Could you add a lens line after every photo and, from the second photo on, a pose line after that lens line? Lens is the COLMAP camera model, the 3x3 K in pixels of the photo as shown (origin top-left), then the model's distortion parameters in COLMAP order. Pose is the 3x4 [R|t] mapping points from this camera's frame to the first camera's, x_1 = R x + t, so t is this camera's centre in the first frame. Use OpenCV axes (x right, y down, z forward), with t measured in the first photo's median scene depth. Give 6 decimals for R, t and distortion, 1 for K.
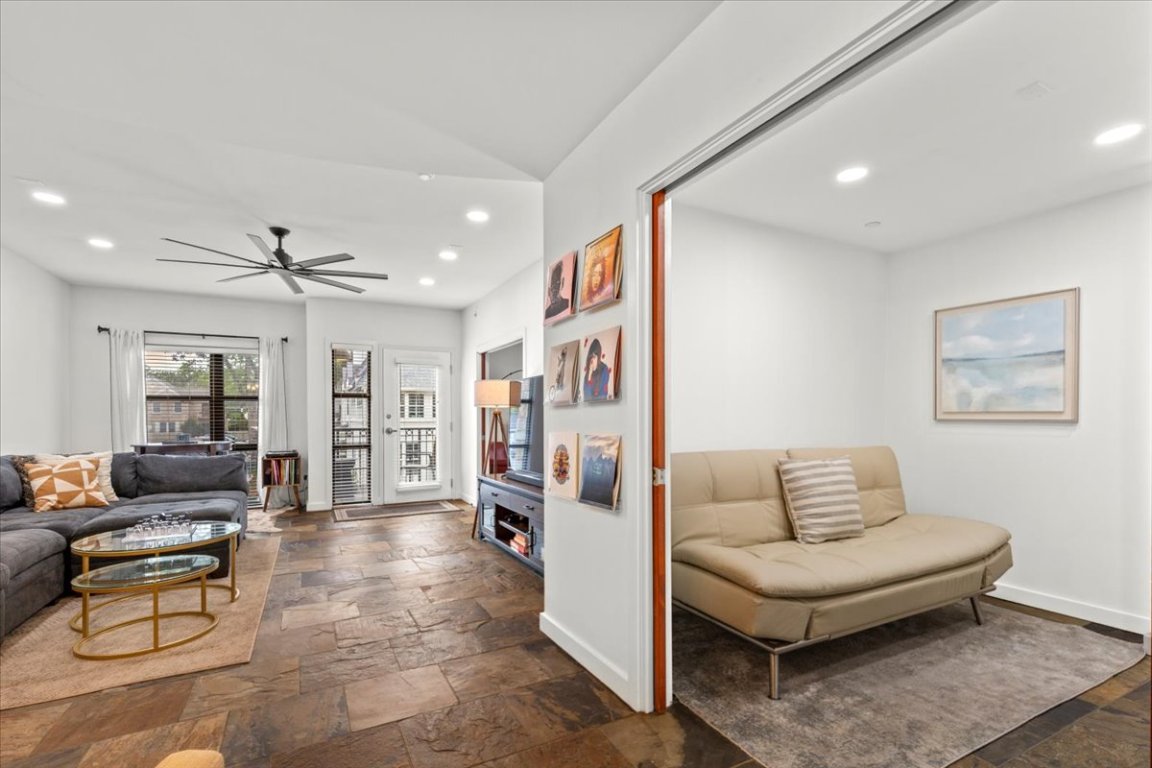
lens RADIAL K [[528.6, 0, 586.6], [0, 528.6, 418.4], [0, 0, 1]] dist [0.012669, -0.002969]
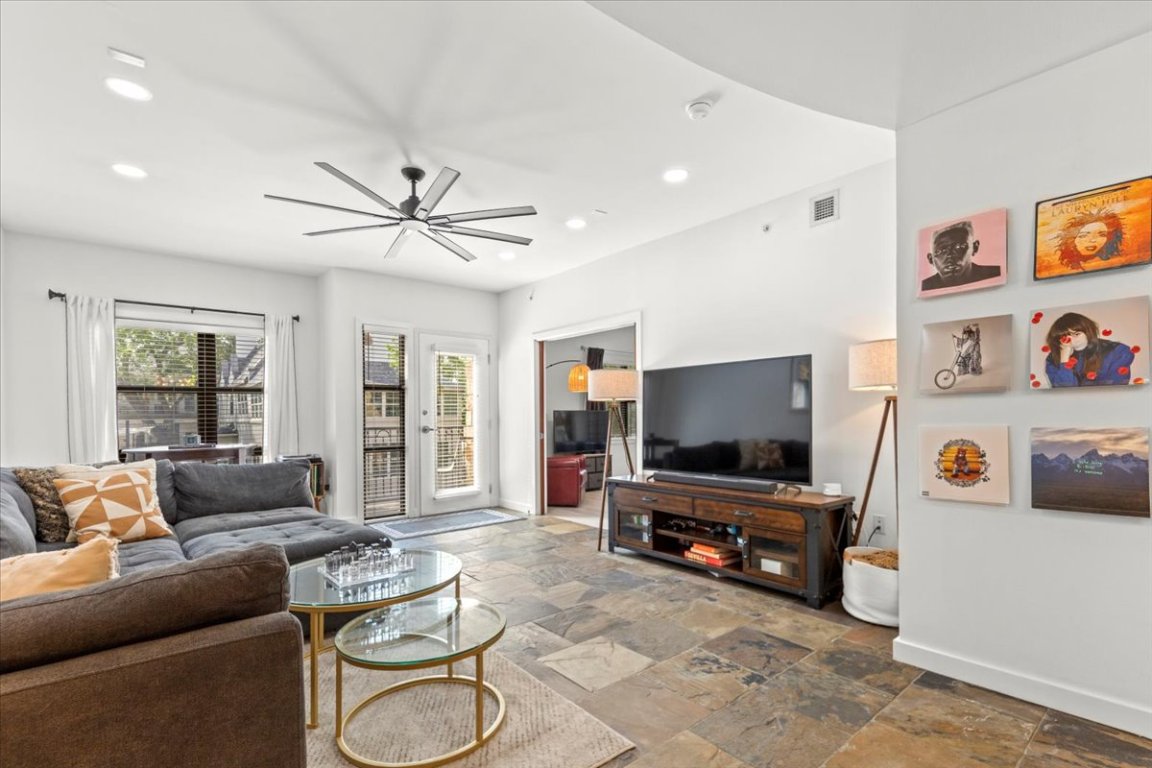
lens RADIAL K [[528.6, 0, 583.4], [0, 528.6, 416.2], [0, 0, 1]] dist [0.012669, -0.002969]
pose [[0.978066, -0.002672, 0.208277, -0.532395], [0.003062, 0.999994, -0.001547, 0.007379], [-0.208272, 0.002151, 0.978069, 0.194286]]
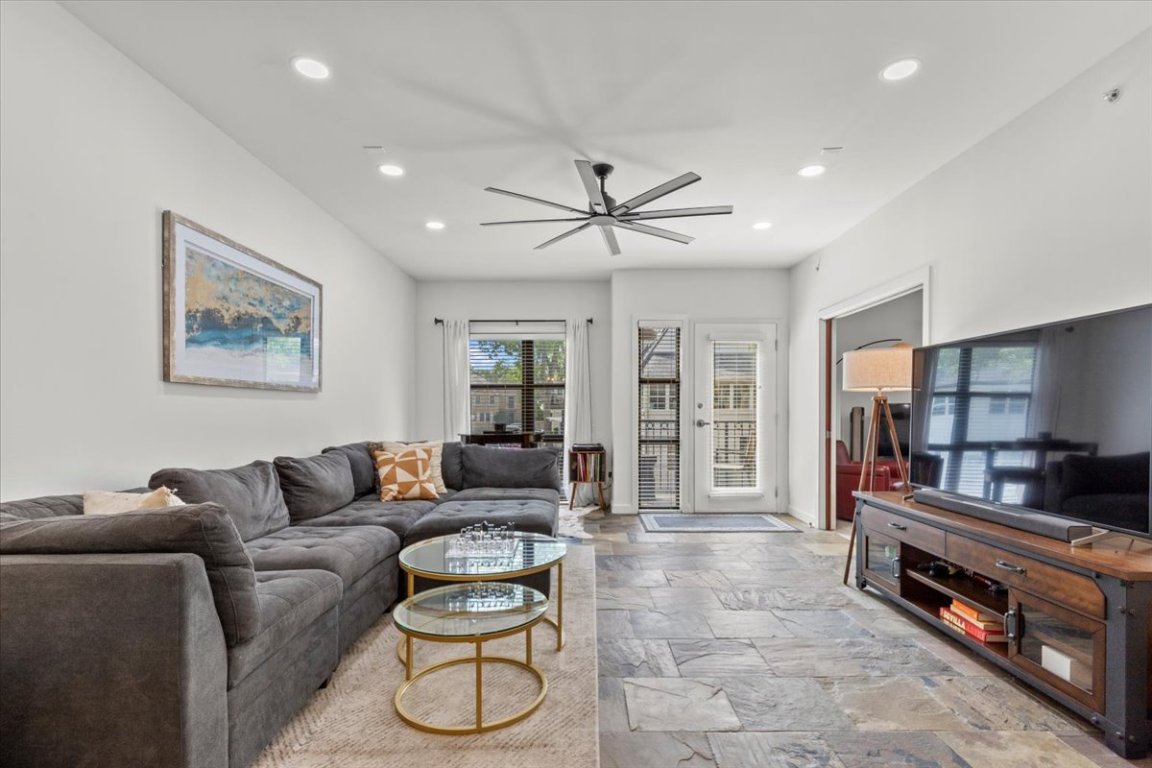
lens RADIAL K [[557.1, 0, 586.6], [0, 557.1, 412.1], [0, 0, 1]] dist [-0.003149, 0.003119]
pose [[0.884035, 0.006707, -0.467373, -0.221925], [-0.005389, 0.999977, 0.004156, 0.006055], [0.467391, -0.001155, 0.884050, 0.270549]]
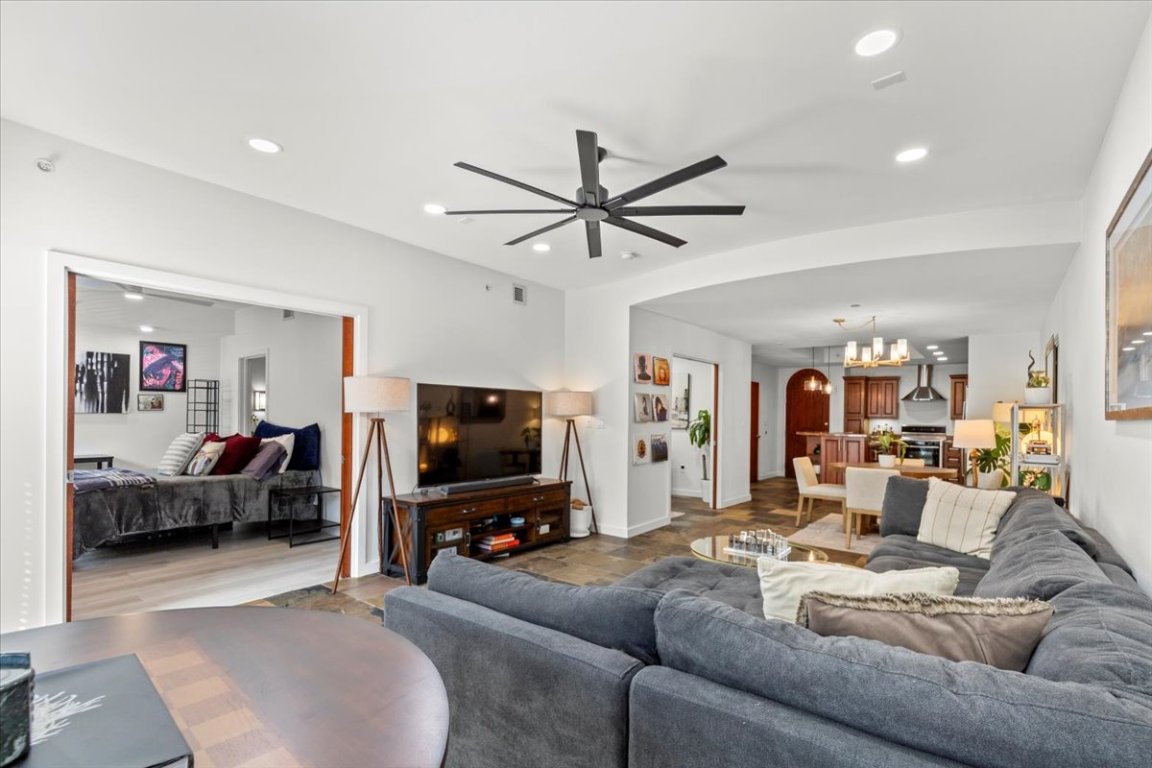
lens RADIAL K [[528.6, 0, 580.7], [0, 528.6, 412.6], [0, 0, 1]] dist [0.012669, -0.002969]
pose [[-0.396010, 0.002061, 0.918244, -1.267861], [-0.011503, 0.999908, -0.007205, -0.028568], [-0.918174, -0.013416, -0.395950, 1.366532]]
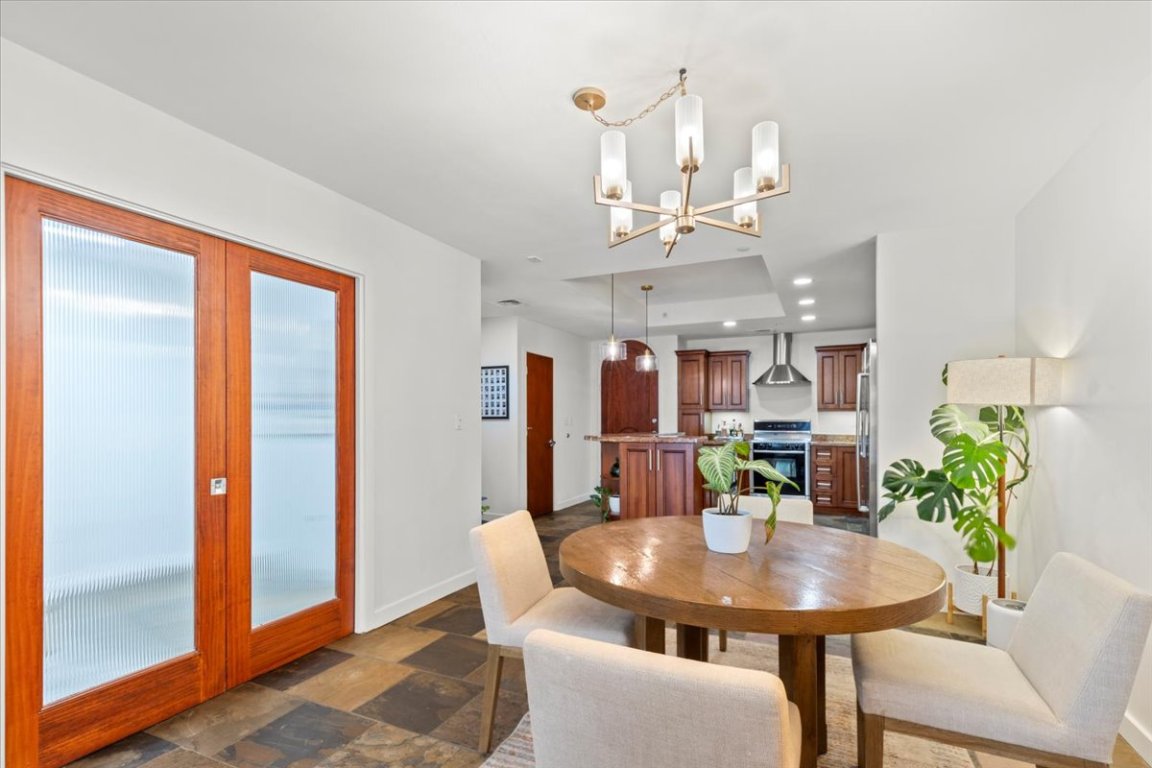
lens RADIAL K [[526.3, 0, 583.6], [0, 526.3, 412.8], [0, 0, 1]] dist [0.011448, -0.003931]
pose [[-0.603605, 0.013807, 0.797164, -0.556536], [0.008040, 0.999905, -0.011230, -0.013792], [-0.797243, -0.000369, -0.603658, 0.400738]]
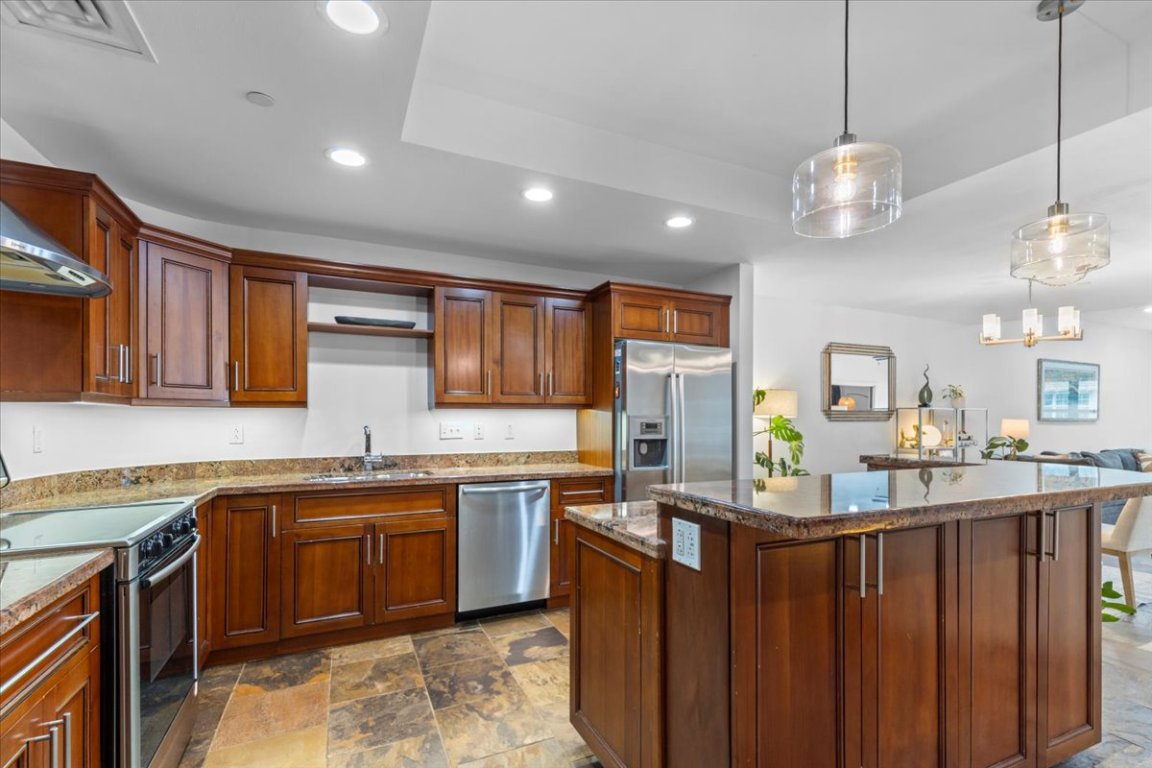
lens RADIAL K [[528.6, 0, 584.6], [0, 528.6, 416.6], [0, 0, 1]] dist [0.012669, -0.002969]
pose [[-0.054541, 0.000274, -0.998512, 0.851818], [-0.010026, 0.999949, 0.000822, -0.023531], [0.998461, 0.010056, -0.054535, -0.771429]]
